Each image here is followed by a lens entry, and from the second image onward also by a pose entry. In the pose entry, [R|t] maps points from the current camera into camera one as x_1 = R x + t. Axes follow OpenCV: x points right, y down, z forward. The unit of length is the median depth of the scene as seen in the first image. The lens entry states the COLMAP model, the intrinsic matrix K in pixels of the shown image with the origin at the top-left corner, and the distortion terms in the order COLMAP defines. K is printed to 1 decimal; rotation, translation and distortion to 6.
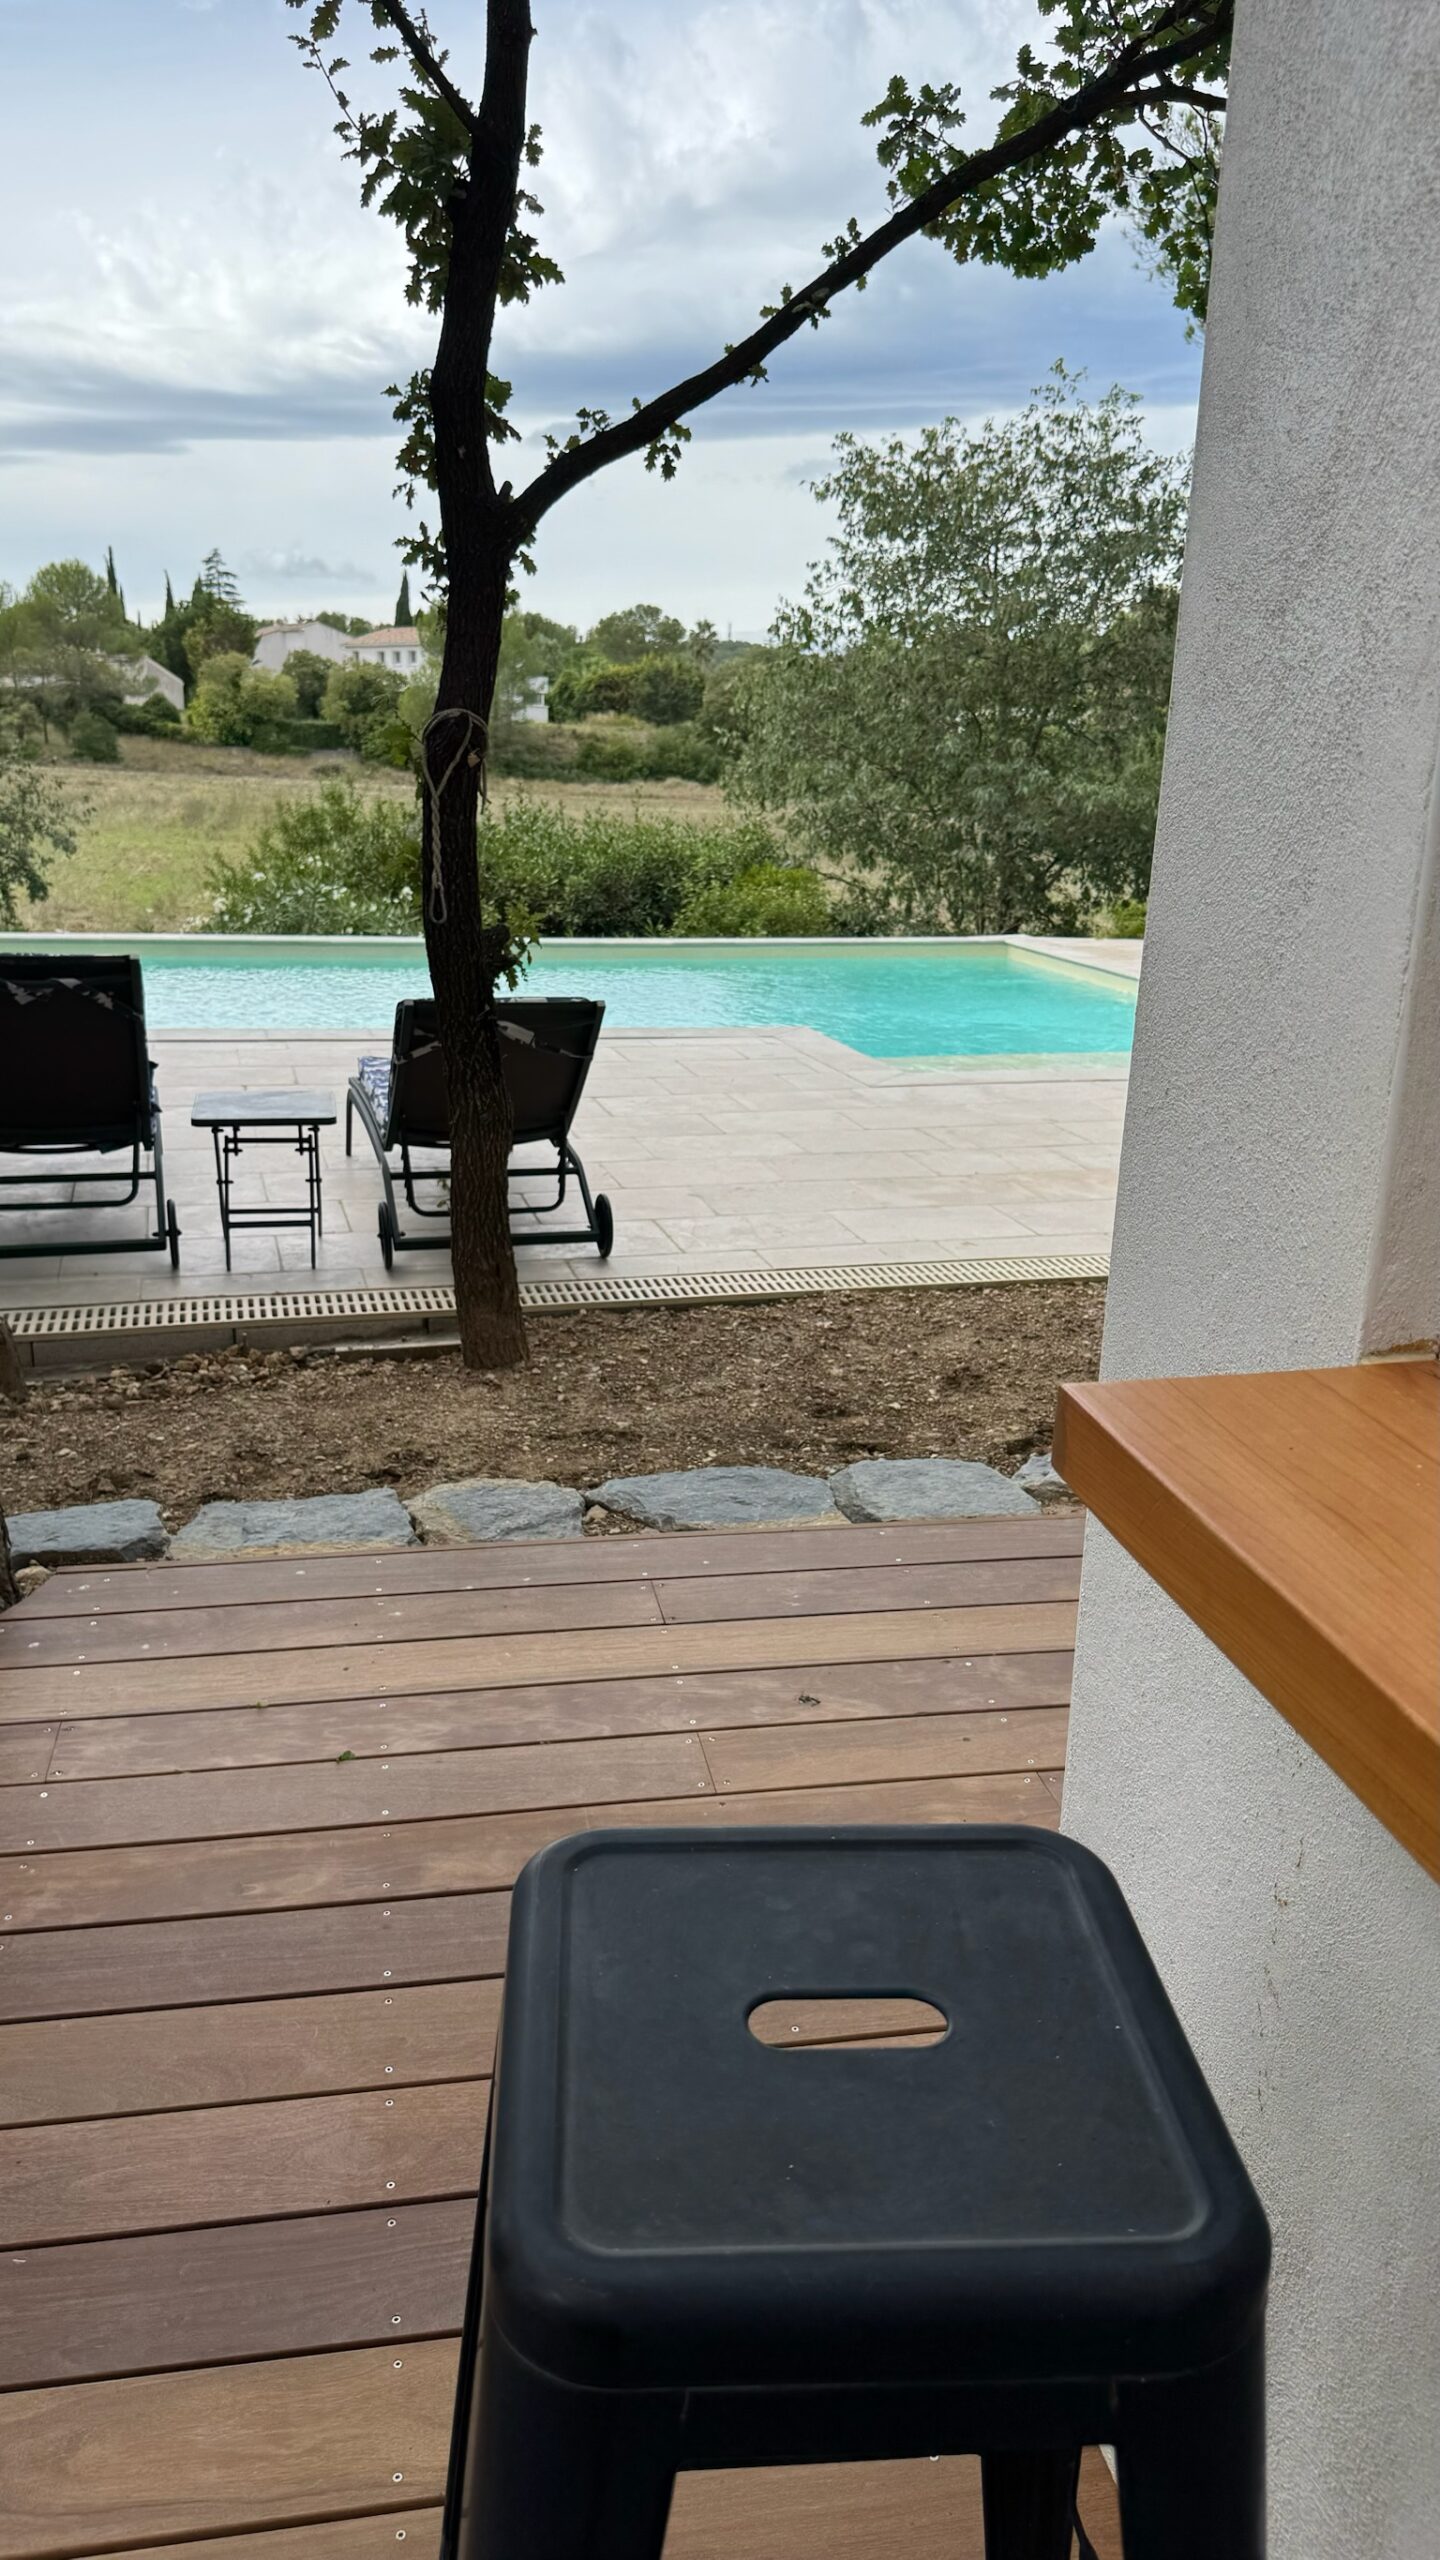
lens RADIAL K [[1760.8, 0, 789.3], [0, 1760.8, 1196.4], [0, 0, 1]] dist [0.205215, -0.371524]
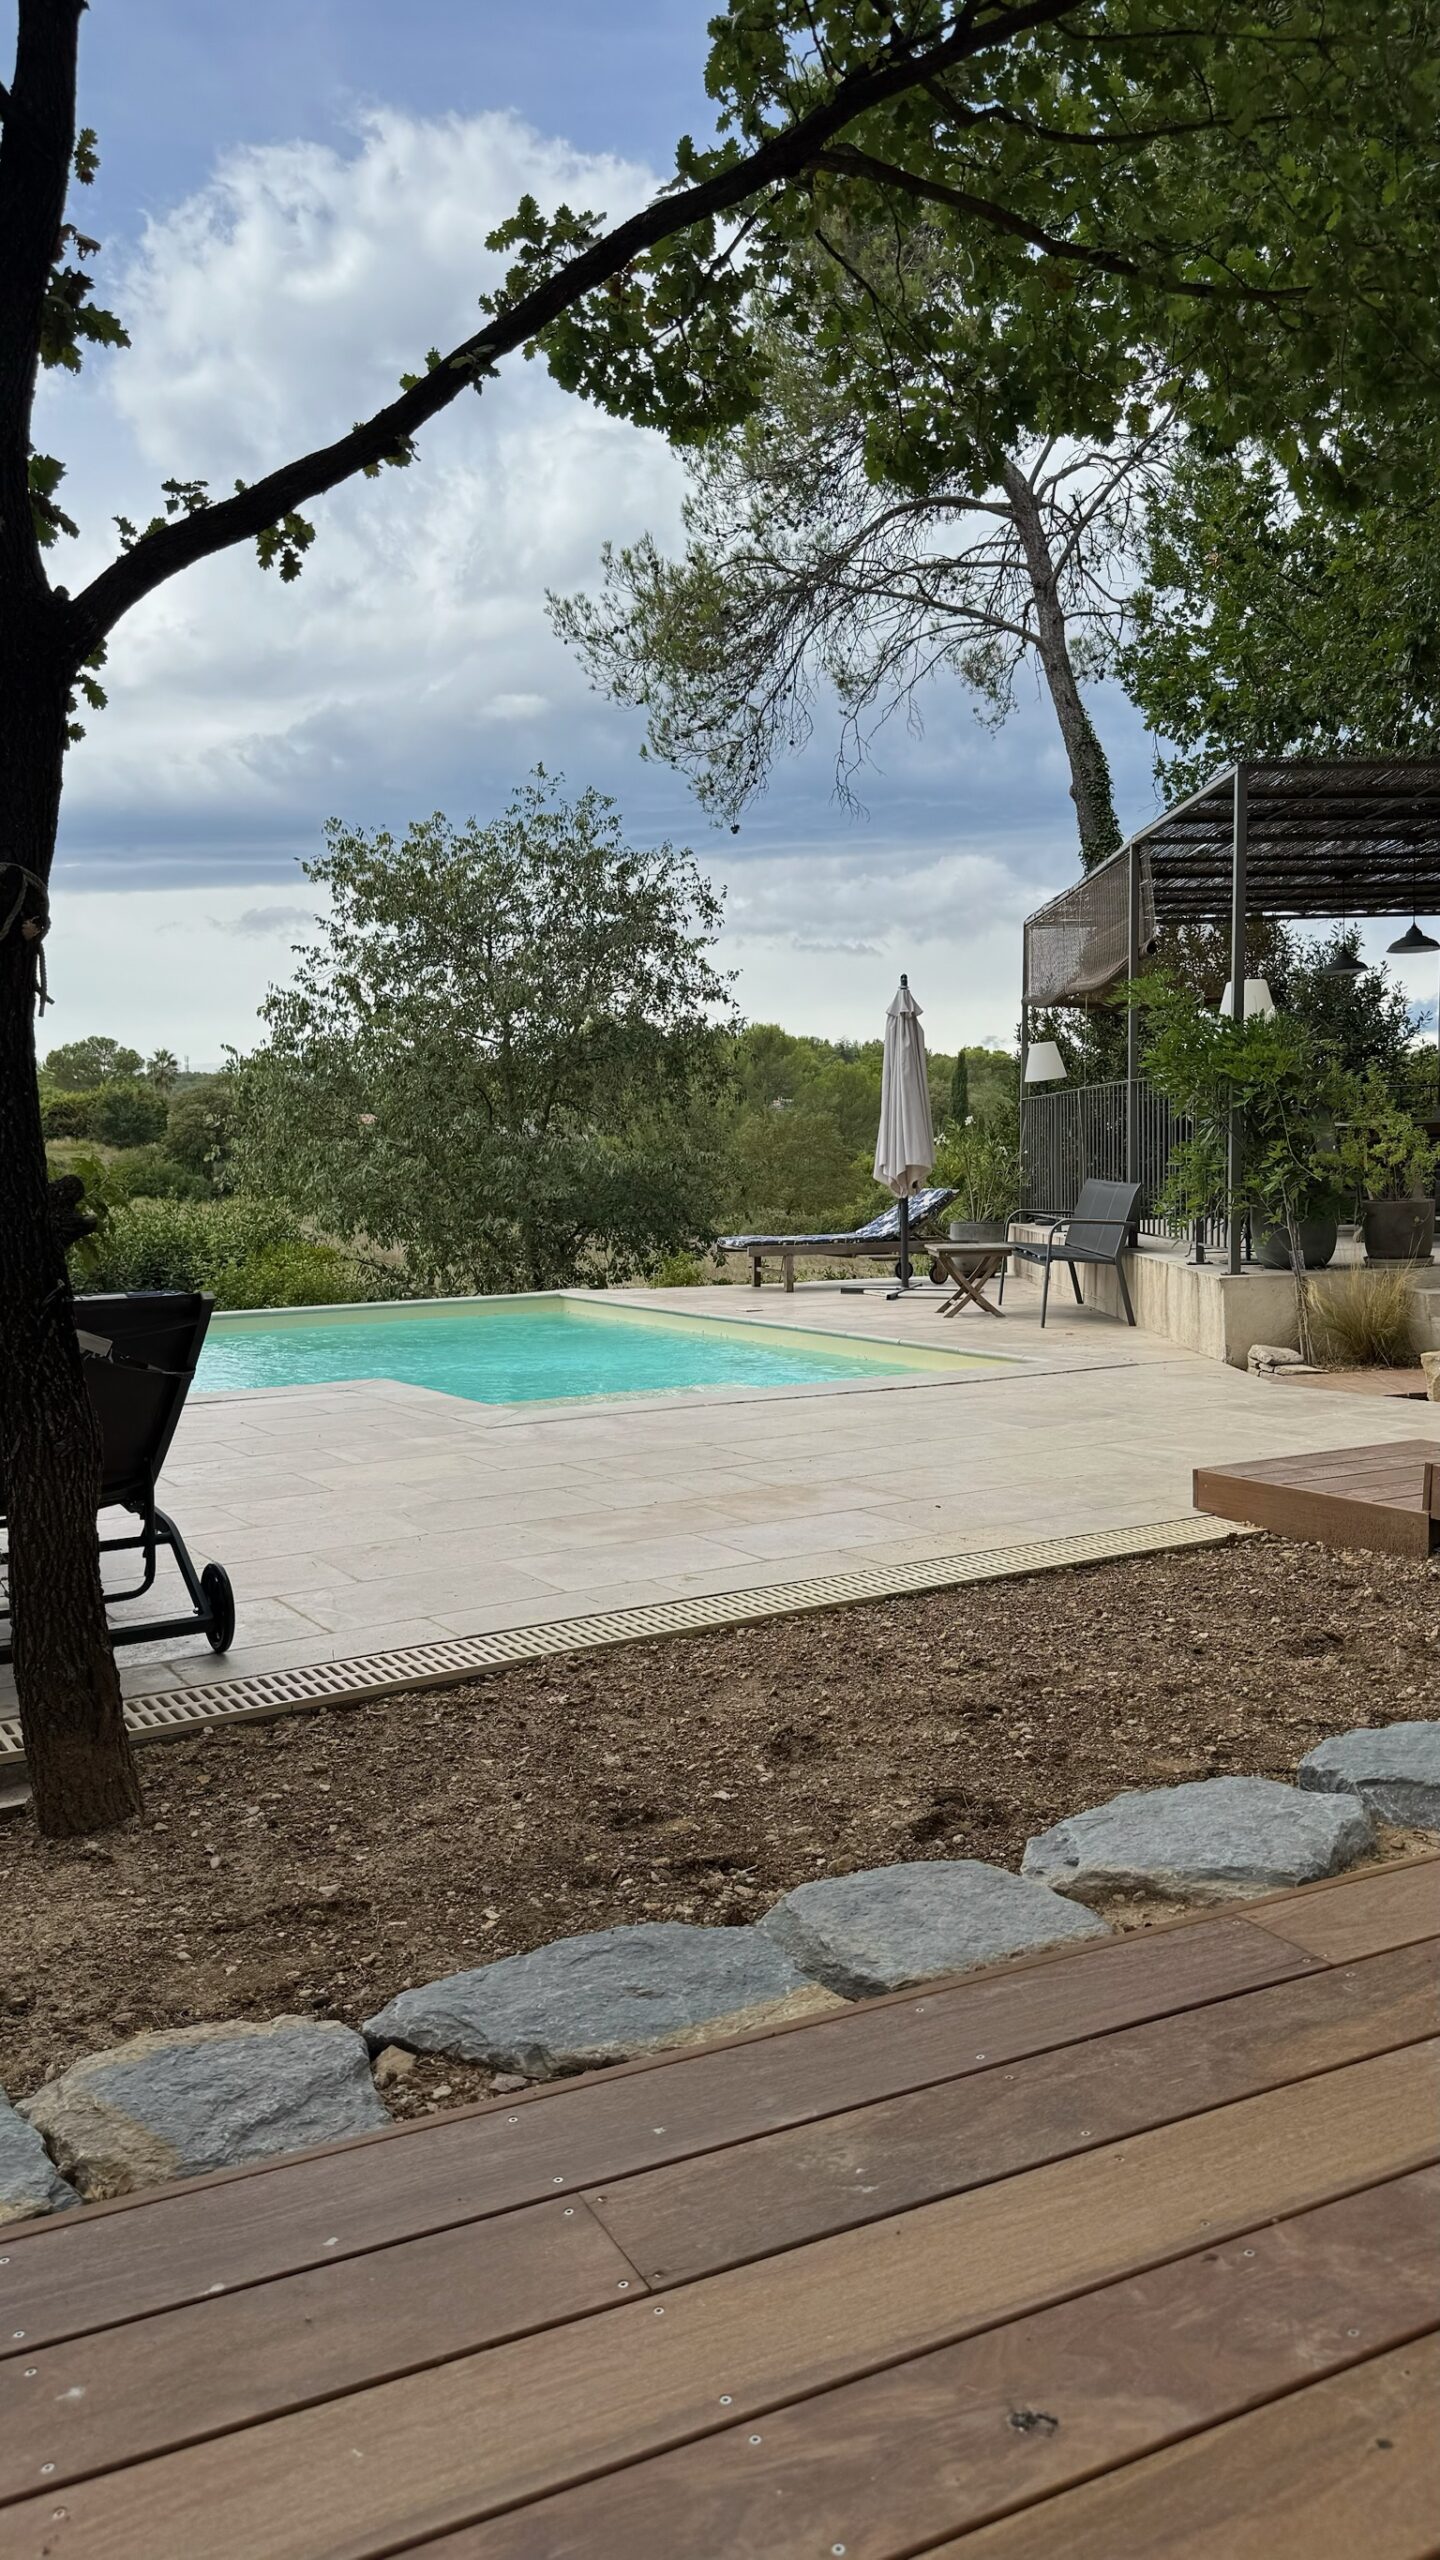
lens RADIAL K [[1705.3, 0, 720.0], [0, 1705.3, 1280.0], [0, 0, 1]] dist [0.158814, -0.212660]
pose [[0.963712, -0.065843, 0.258698, -0.097811], [0.111145, 0.980079, -0.164594, 0.029577], [-0.242707, 0.187374, 0.951832, 0.297430]]
